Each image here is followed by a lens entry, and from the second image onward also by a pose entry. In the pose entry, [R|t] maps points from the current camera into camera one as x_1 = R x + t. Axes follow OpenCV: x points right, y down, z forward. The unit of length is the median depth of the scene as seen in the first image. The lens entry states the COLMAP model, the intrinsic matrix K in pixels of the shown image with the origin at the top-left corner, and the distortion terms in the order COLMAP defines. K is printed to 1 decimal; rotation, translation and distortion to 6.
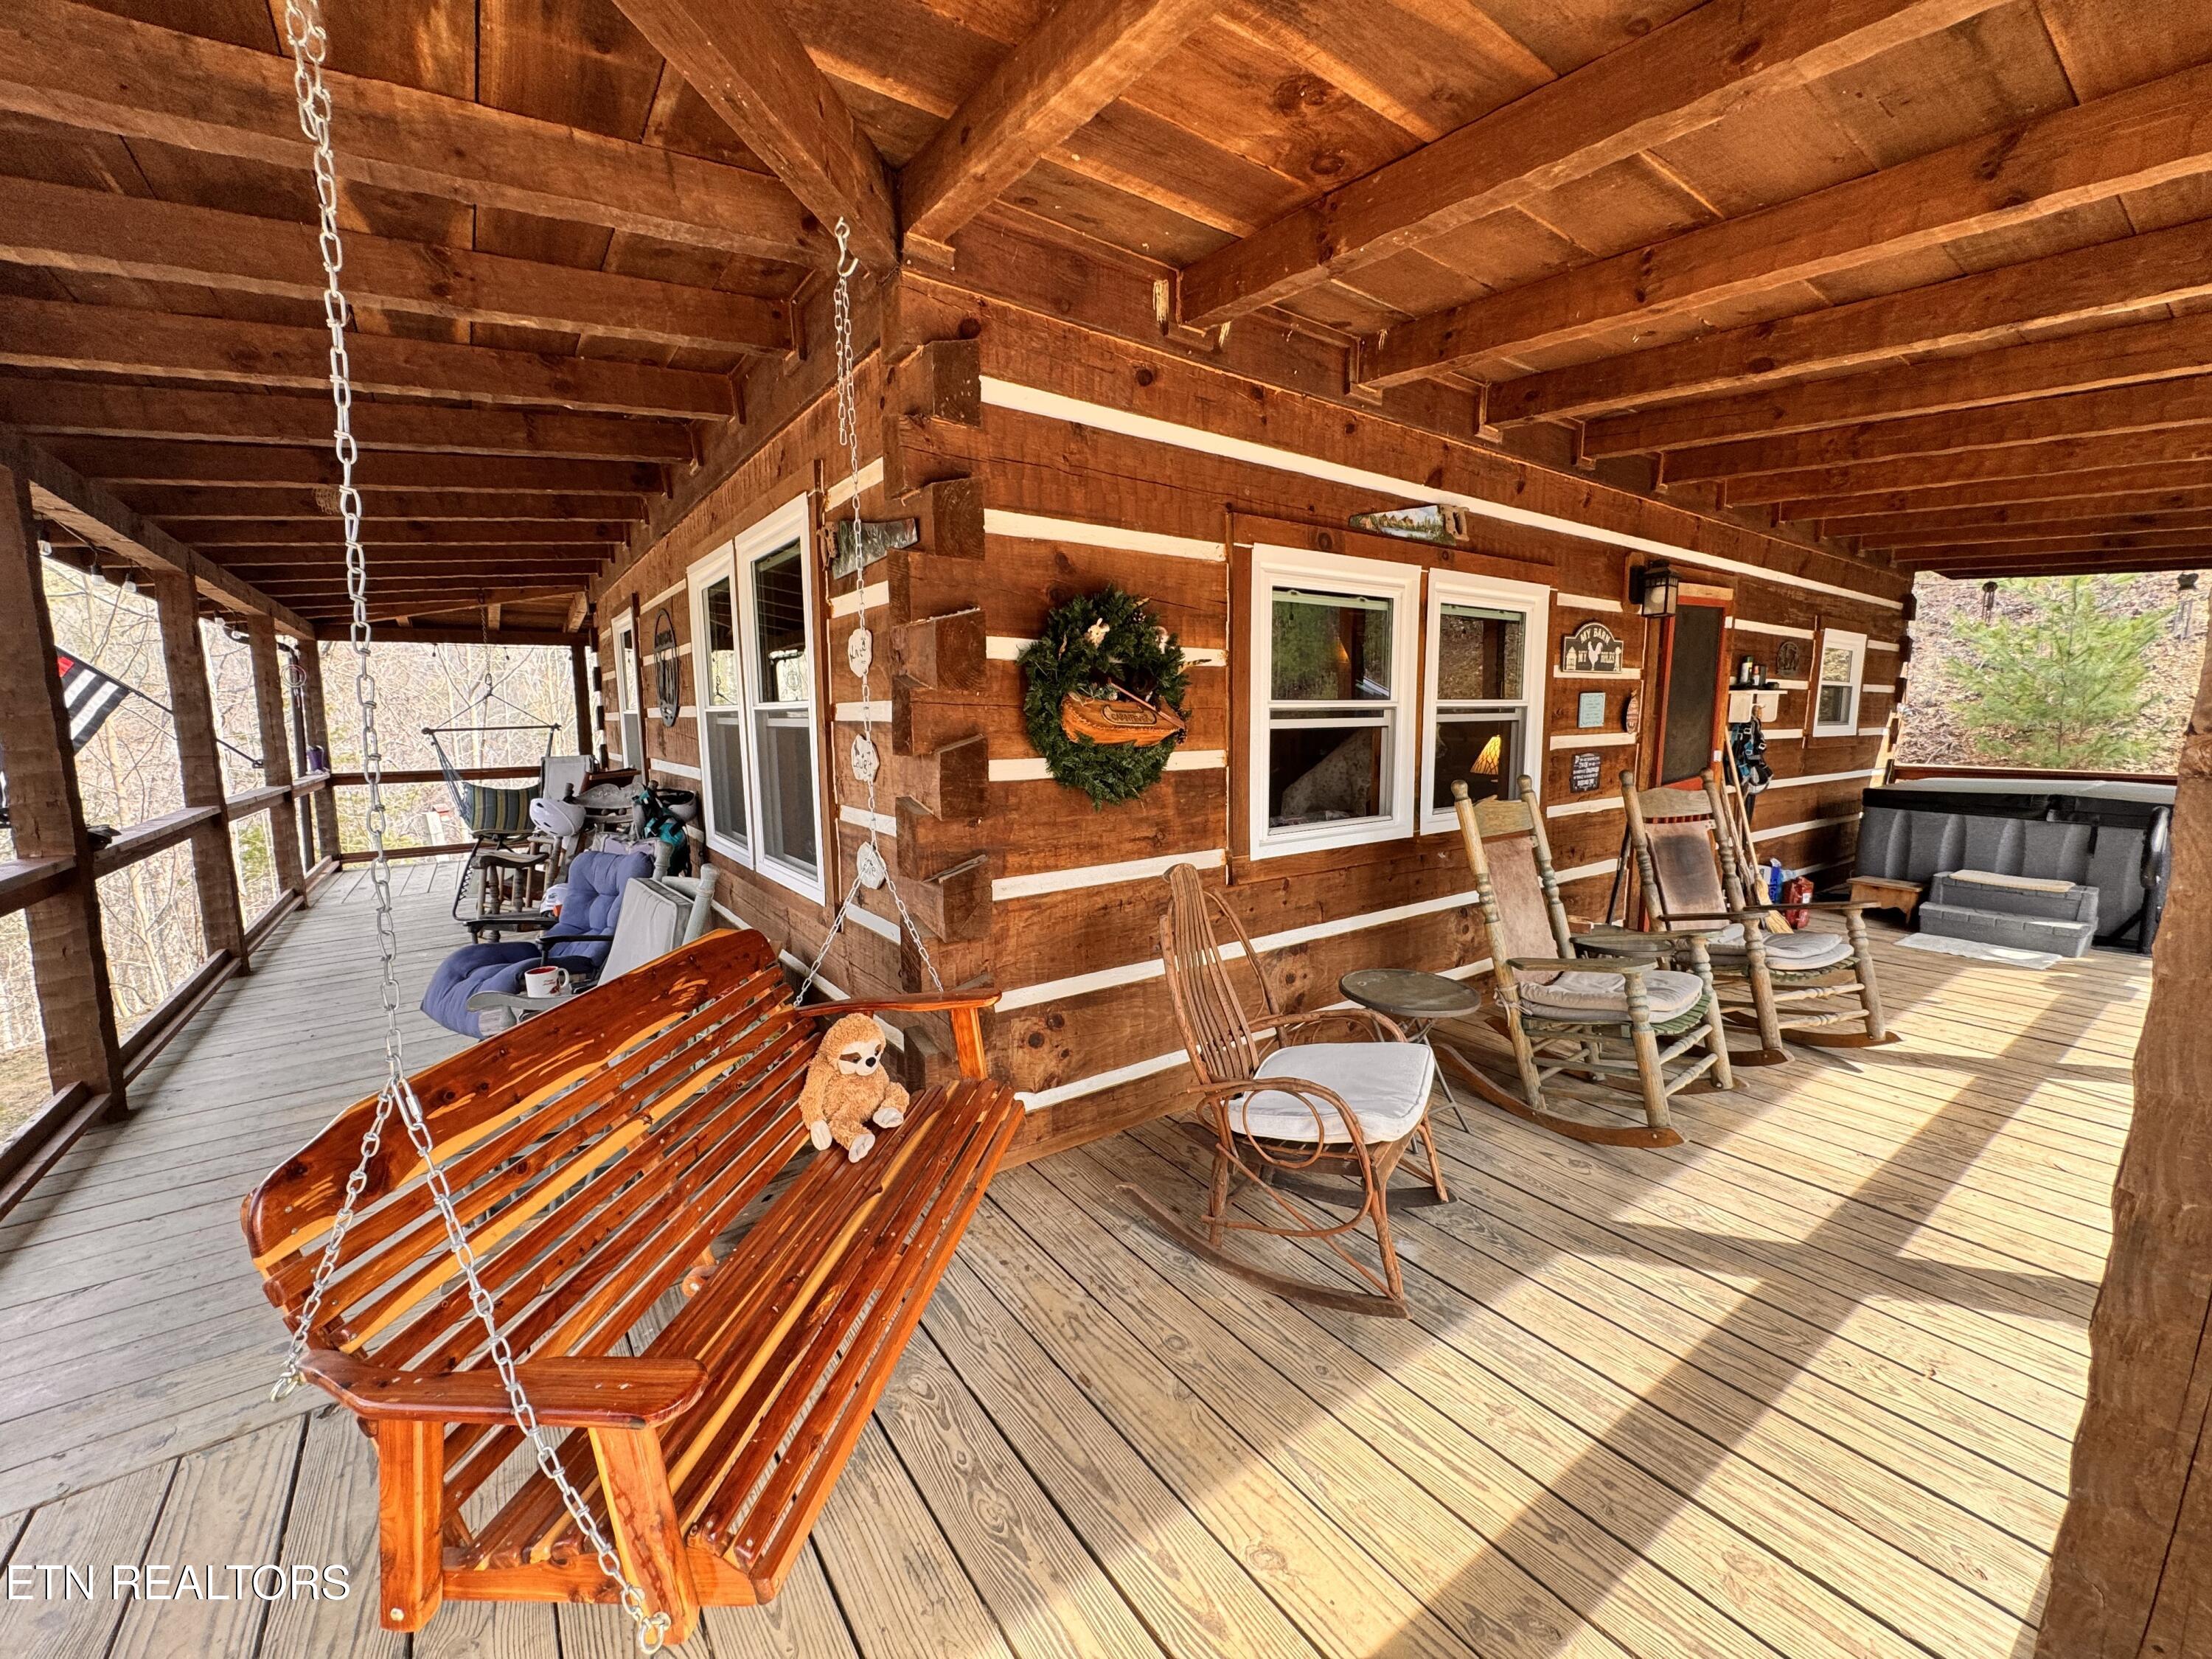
lens RADIAL K [[885.1, 0, 1095.5], [0, 885.1, 826.9], [0, 0, 1]] dist [-0.003215, 0.000640]
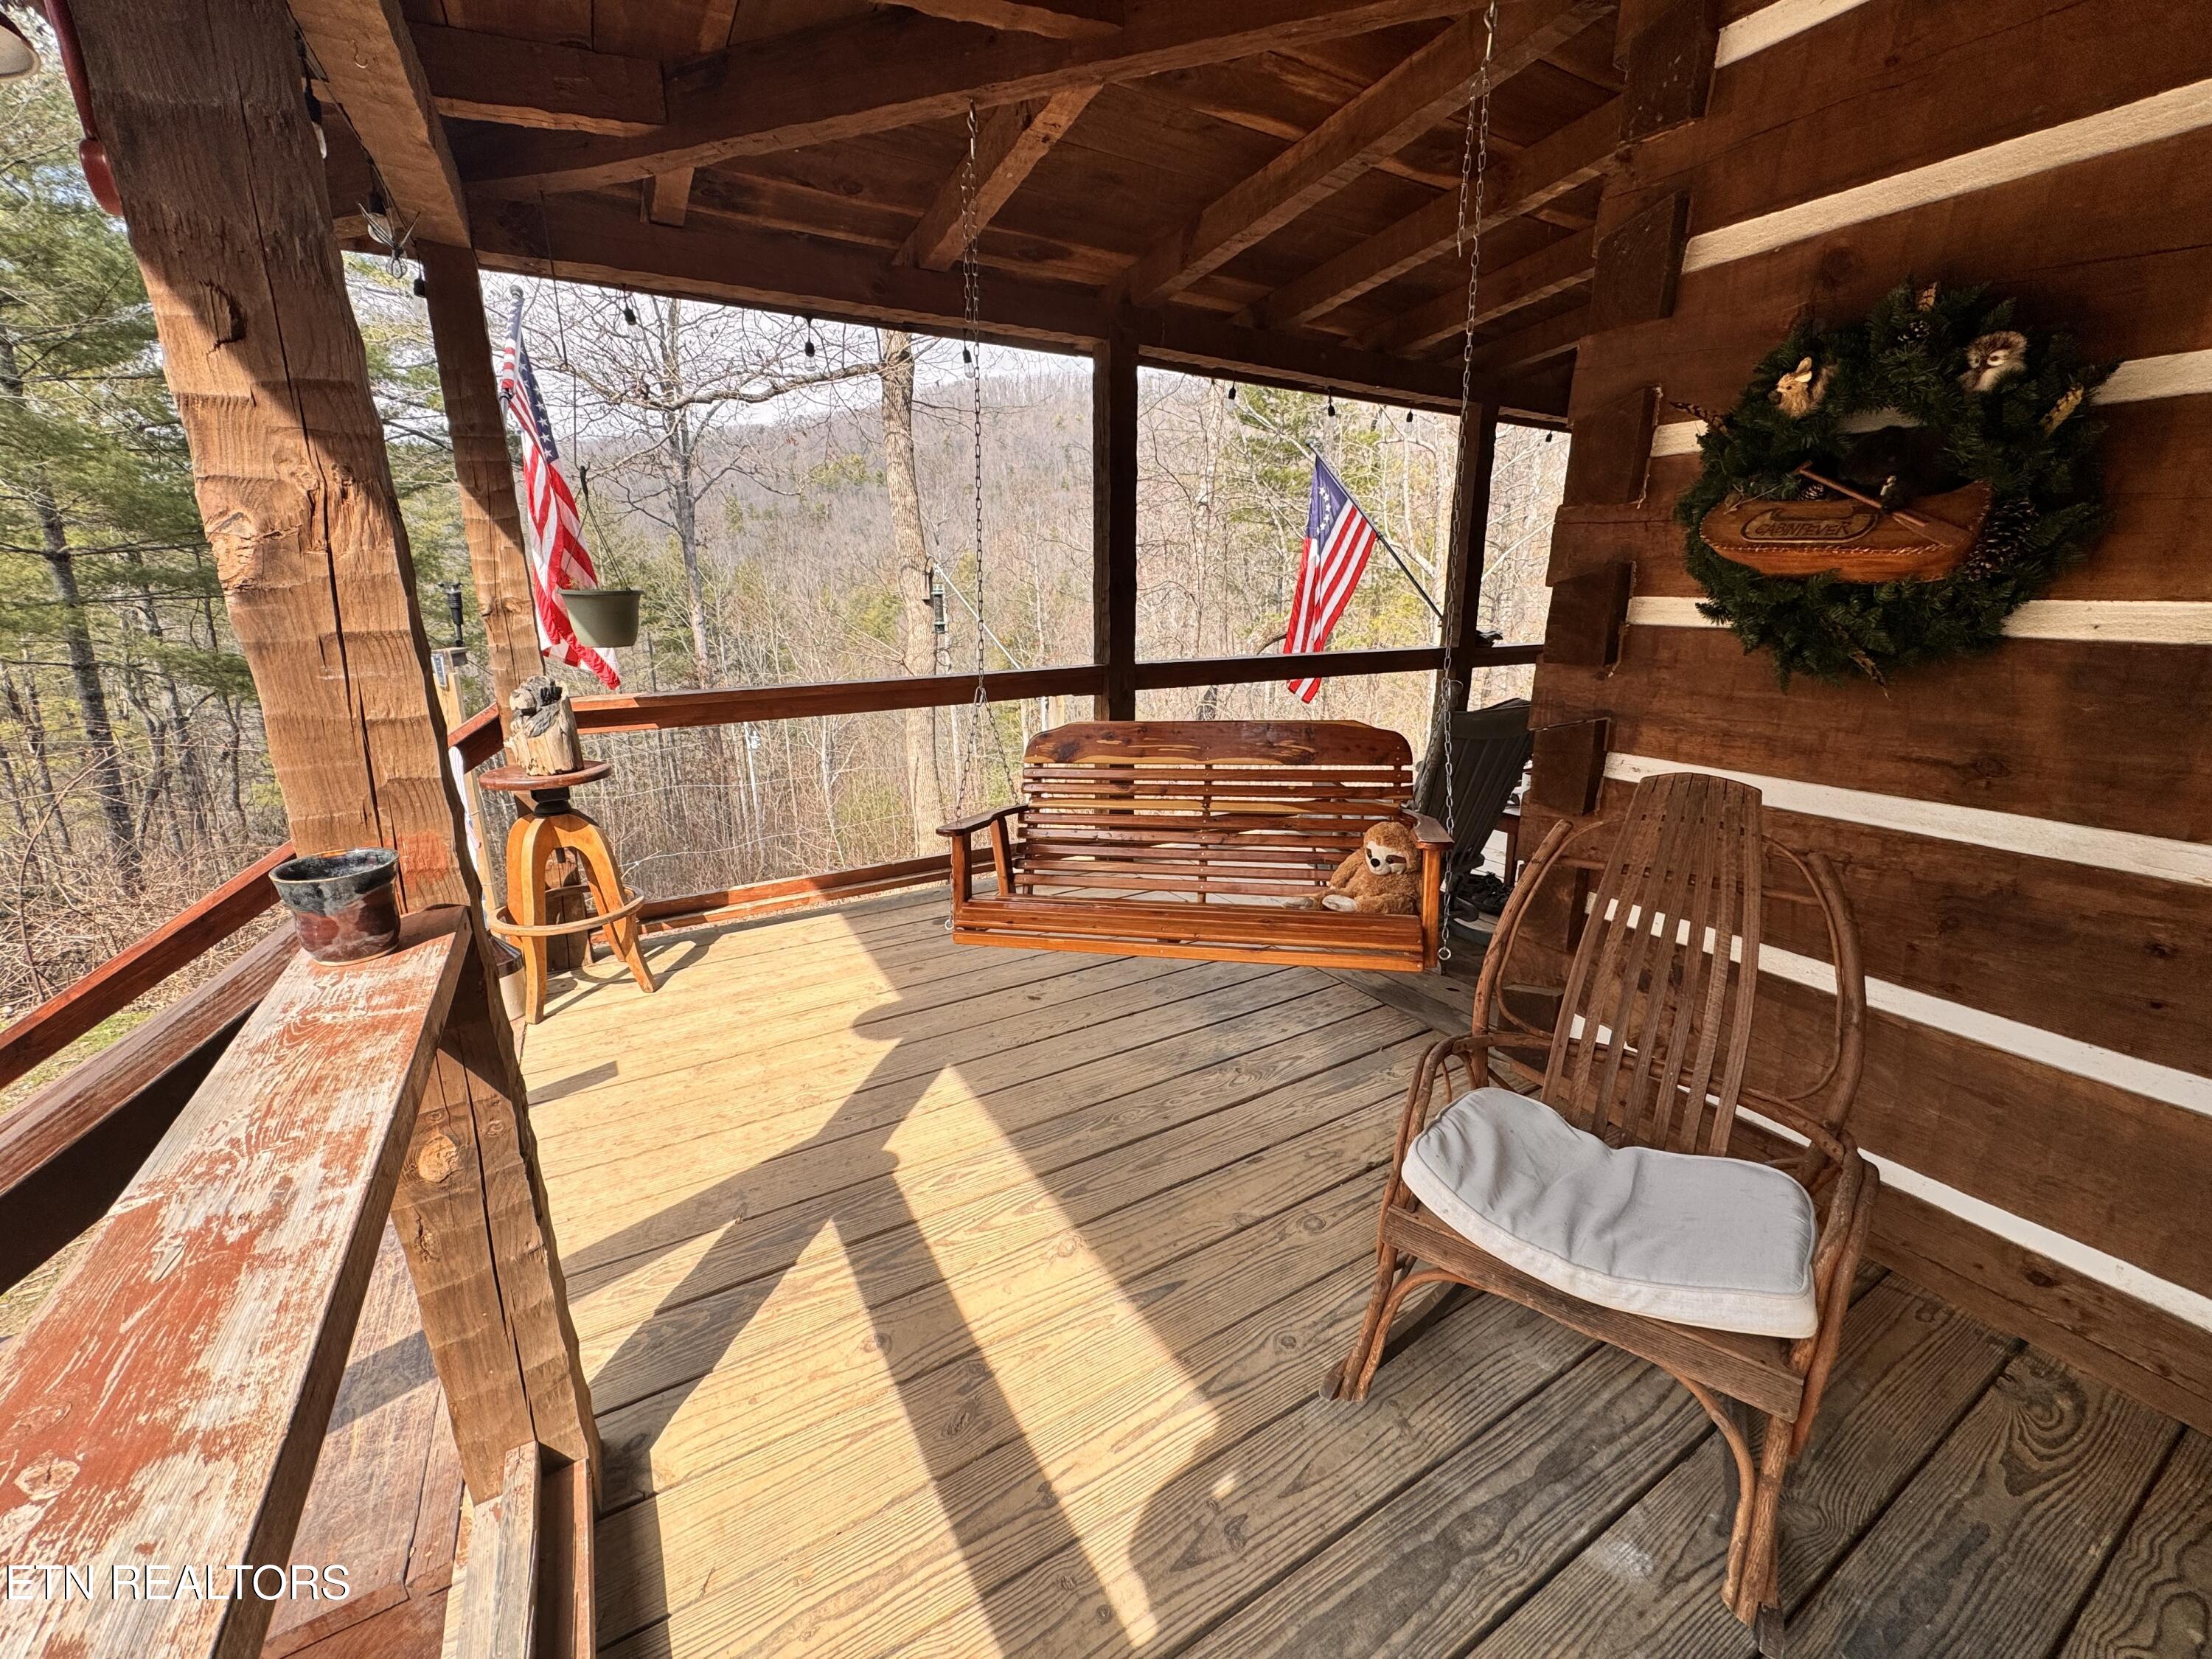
lens RADIAL K [[885.1, 0, 1098.5], [0, 885.1, 837.7], [0, 0, 1]] dist [-0.003215, 0.000640]
pose [[-0.107513, 0.281262, -0.953589, 0.564191], [-0.119835, 0.948490, 0.293269, -0.035923], [0.986955, 0.145804, -0.068270, 0.482355]]
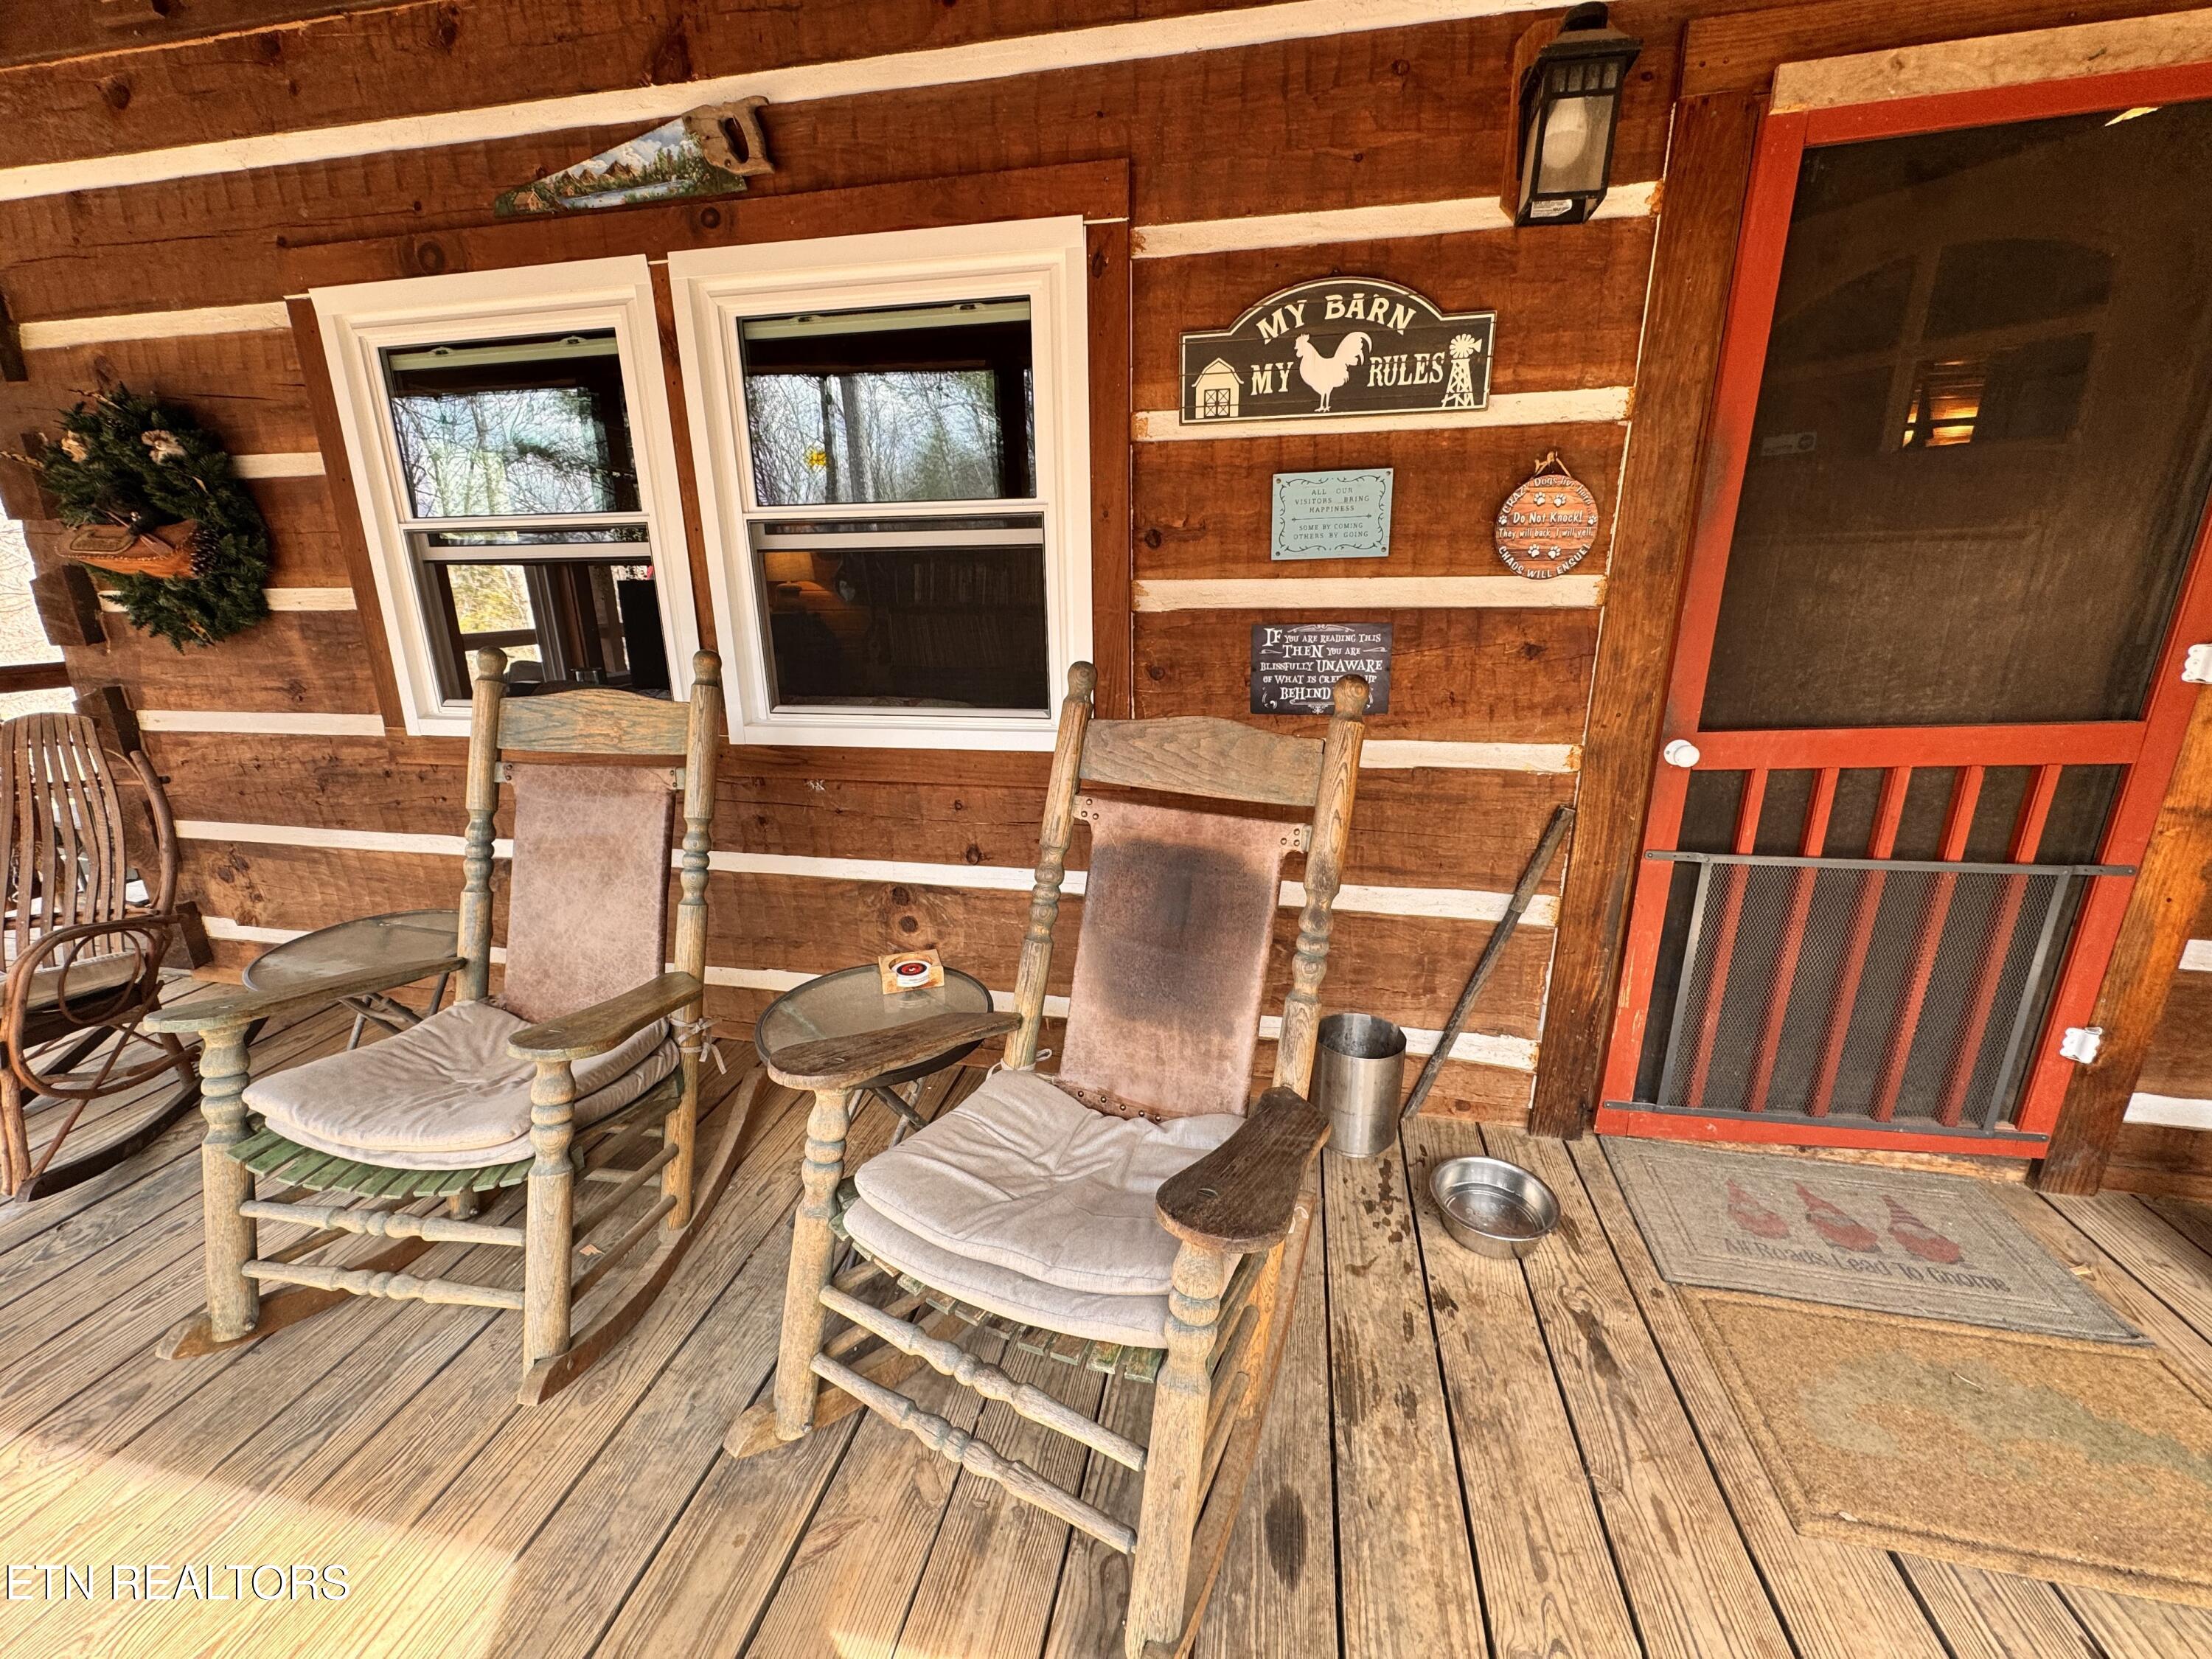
lens RADIAL K [[885.1, 0, 1105.8], [0, 885.1, 820.9], [0, 0, 1]] dist [-0.003215, 0.000640]
pose [[0.681241, 0.203587, -0.703180, 1.116027], [-0.086338, 0.976192, 0.198985, -0.092470], [0.726950, -0.074845, 0.682600, 0.880479]]
